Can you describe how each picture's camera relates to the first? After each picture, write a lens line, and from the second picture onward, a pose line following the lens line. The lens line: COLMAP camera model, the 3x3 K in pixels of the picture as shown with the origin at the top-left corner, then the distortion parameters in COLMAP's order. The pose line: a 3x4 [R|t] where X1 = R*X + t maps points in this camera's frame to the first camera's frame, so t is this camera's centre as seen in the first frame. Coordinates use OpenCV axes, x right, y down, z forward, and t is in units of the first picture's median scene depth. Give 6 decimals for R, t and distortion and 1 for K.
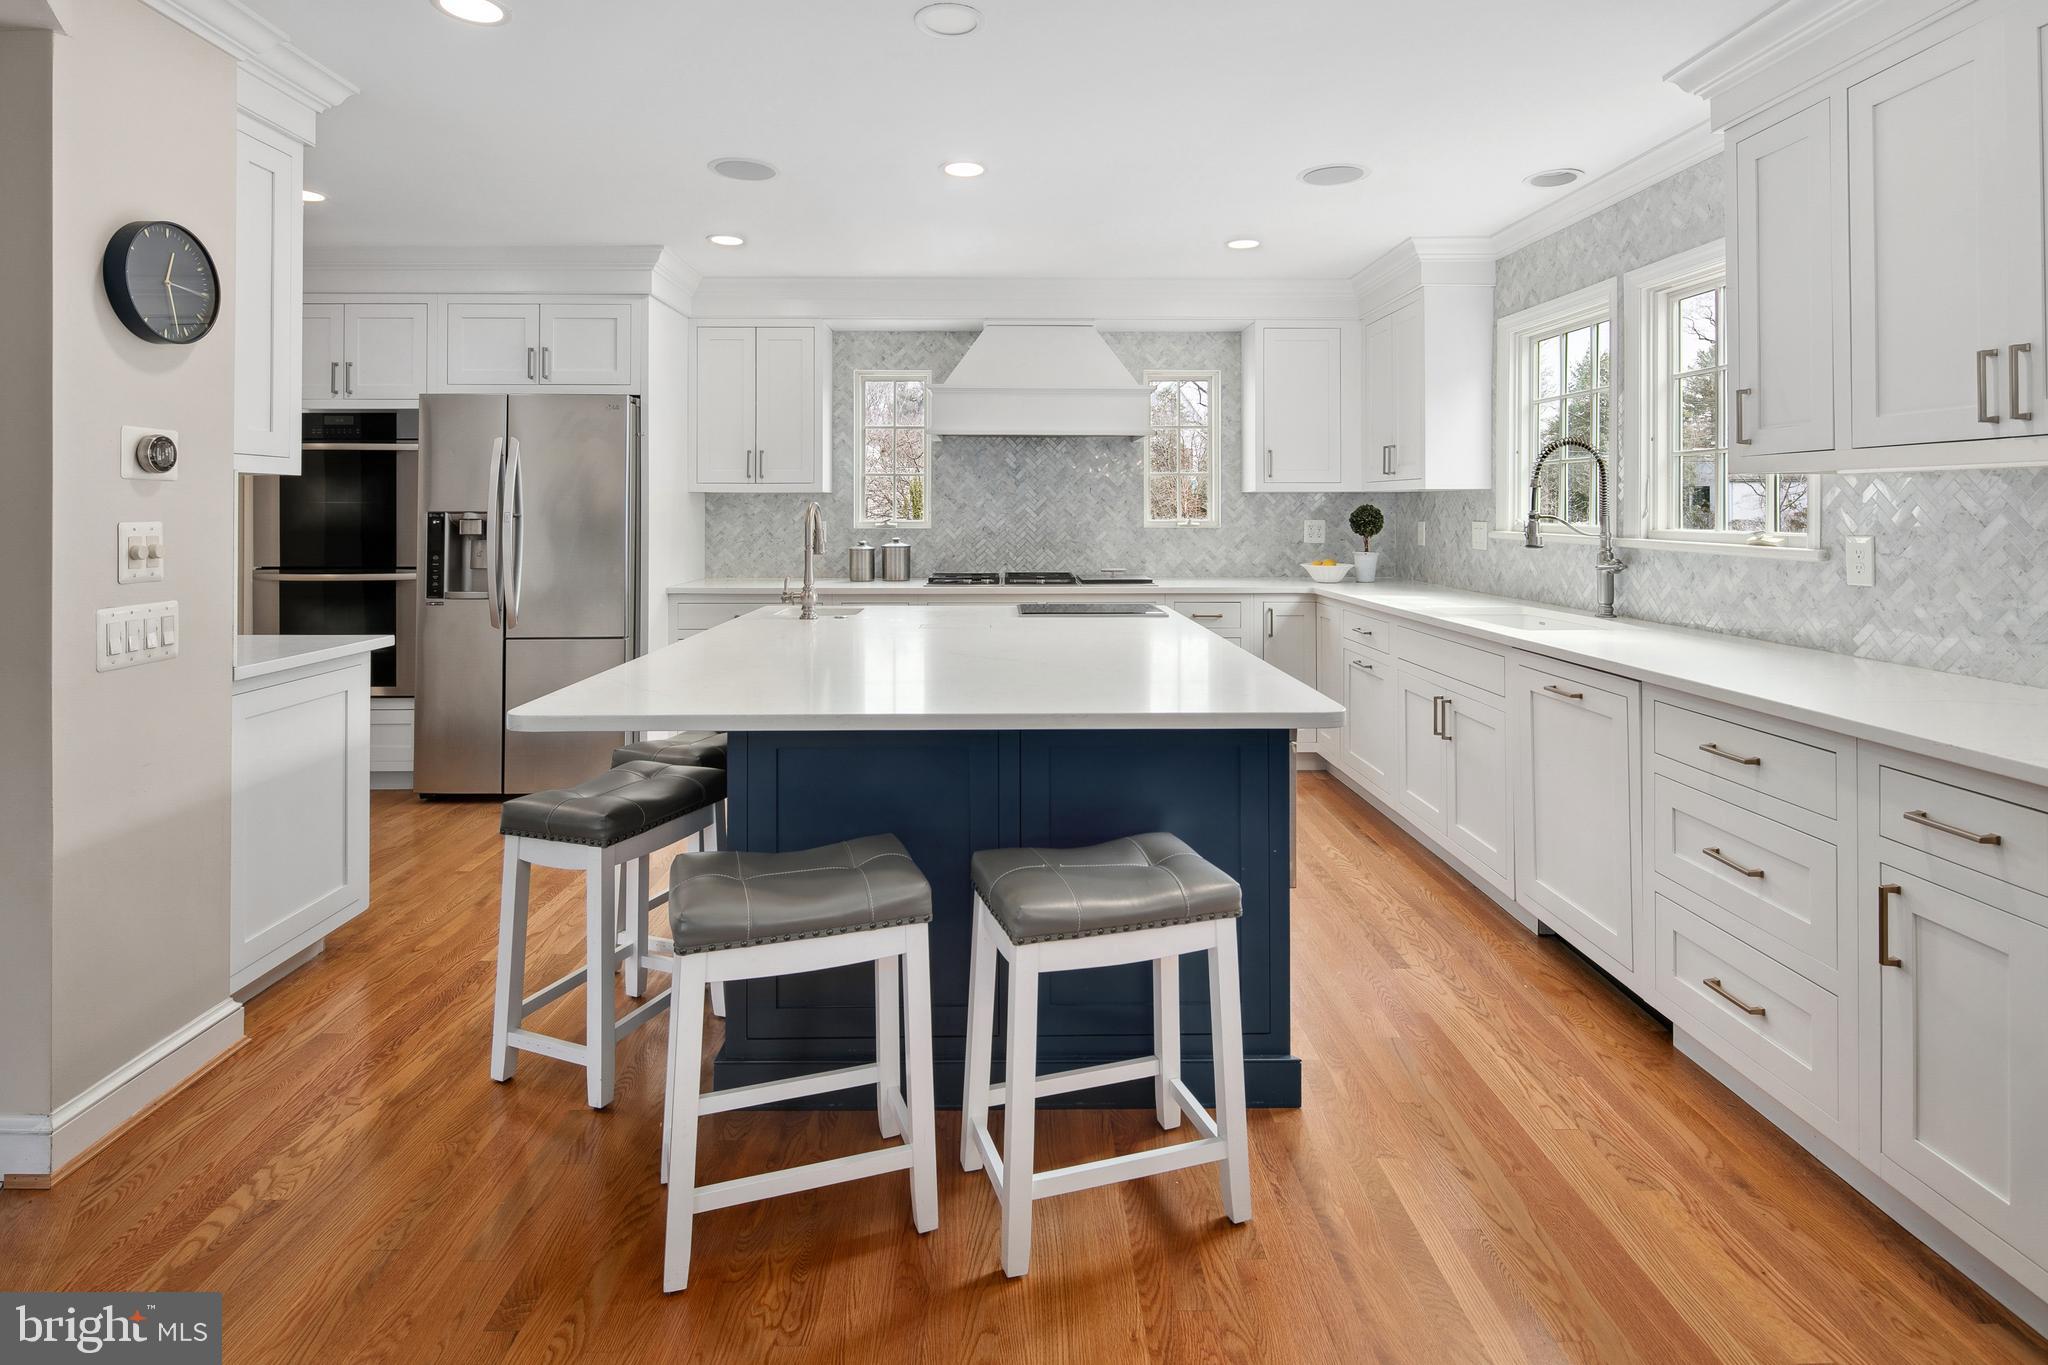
lens RADIAL K [[1014.8, 0, 1017.3], [0, 1014.8, 503.2], [0, 0, 1]] dist [0.000849, 0.000224]
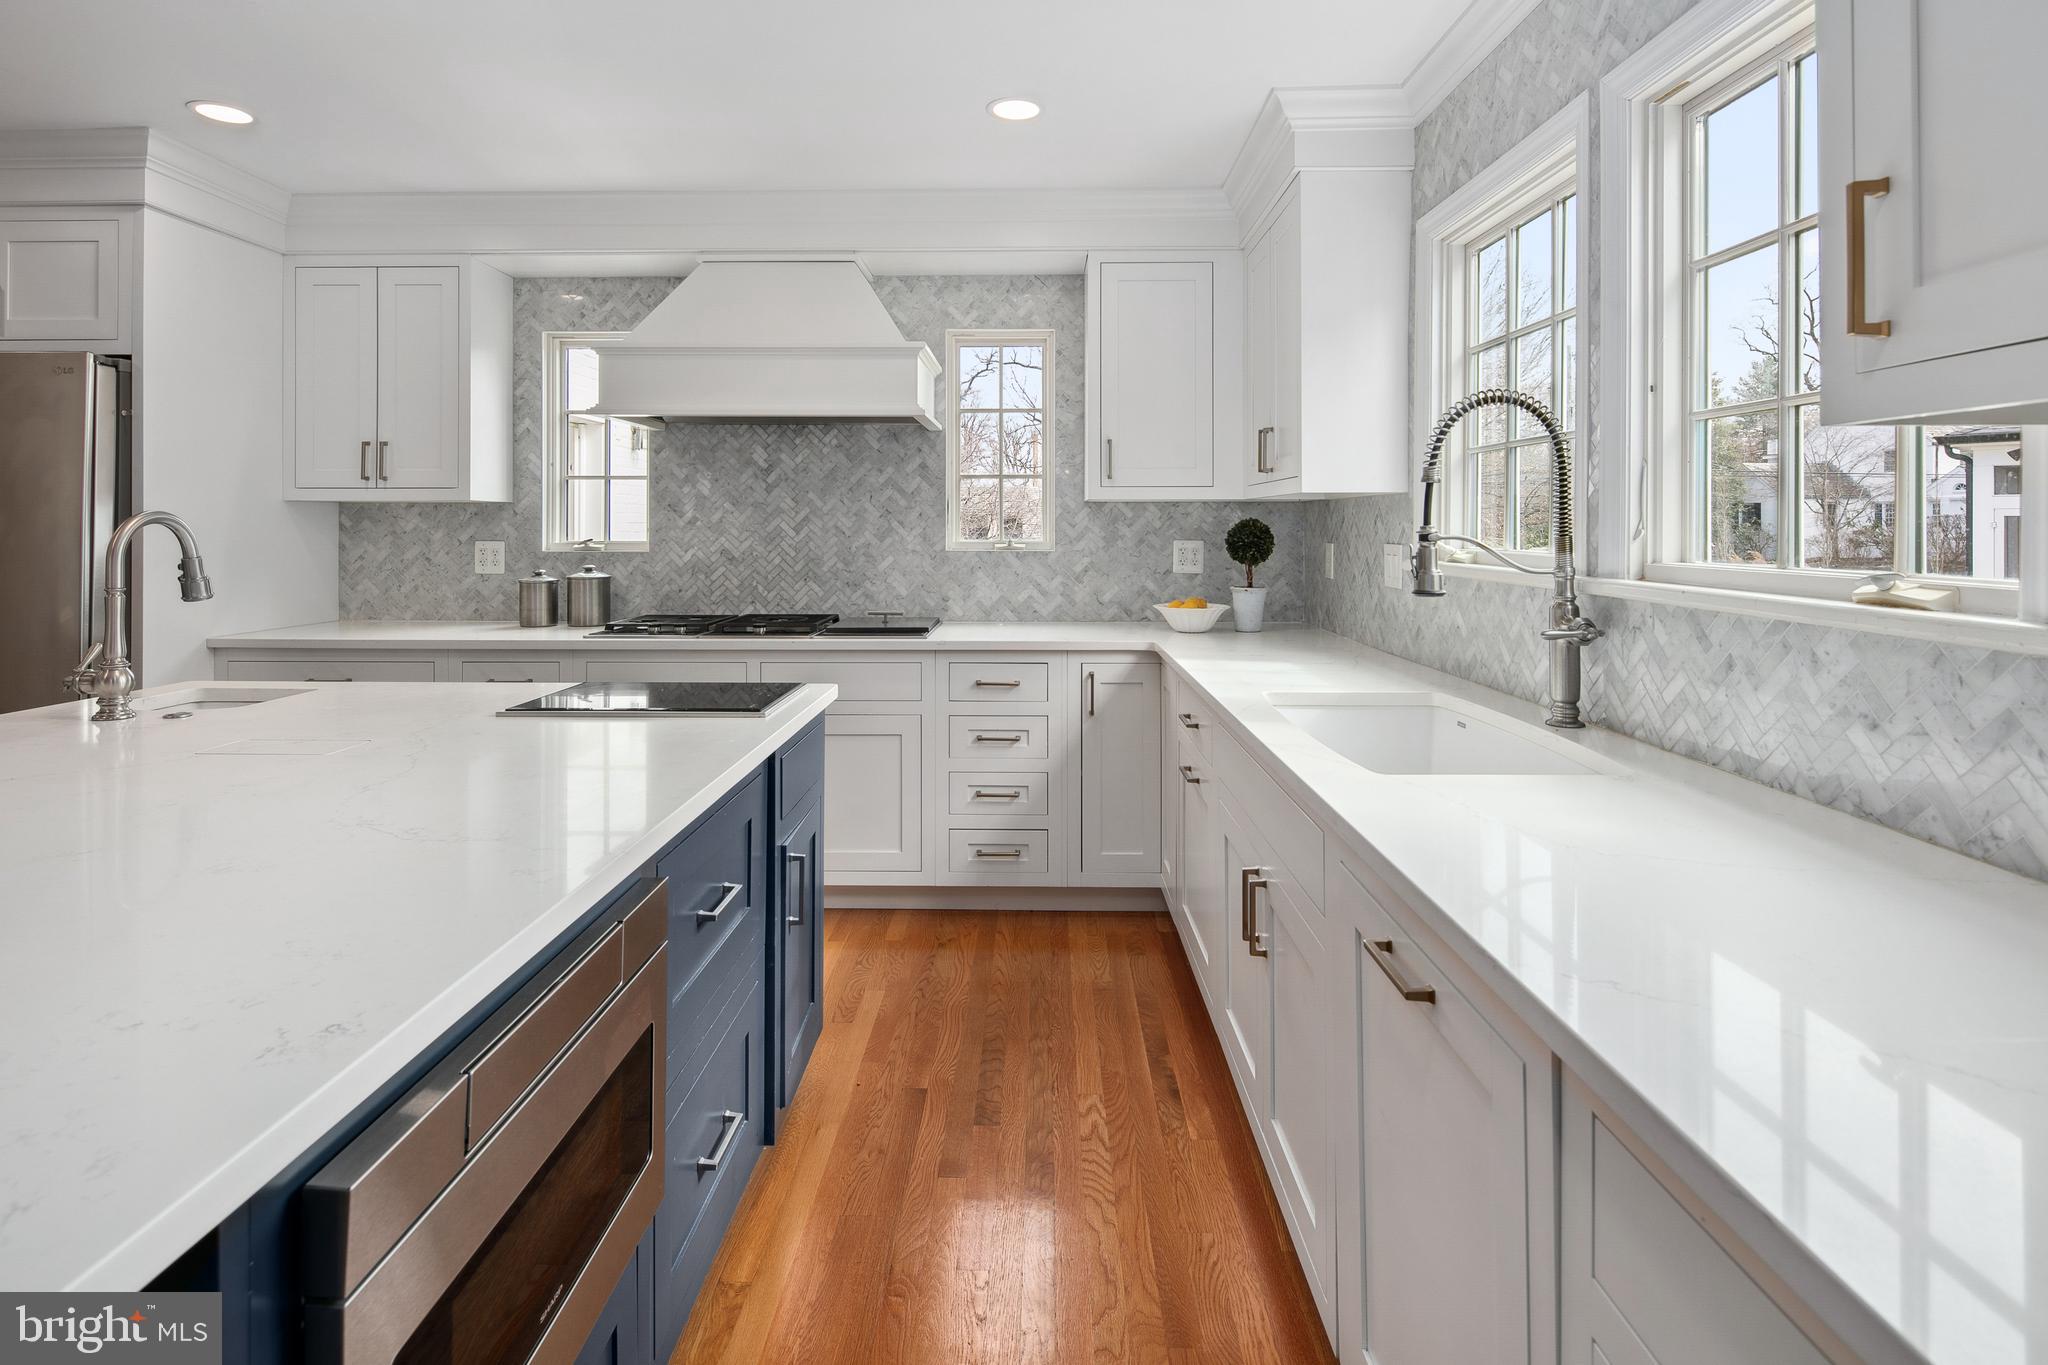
lens RADIAL K [[1012.4, 0, 1015.5], [0, 1012.4, 524.0], [0, 0, 1]] dist [0.001560, -0.000688]
pose [[0.999364, 0.000283, -0.035653, 0.233009], [-0.000178, 0.999996, 0.002935, 0.003508], [0.035653, -0.002926, 0.999360, 0.344181]]
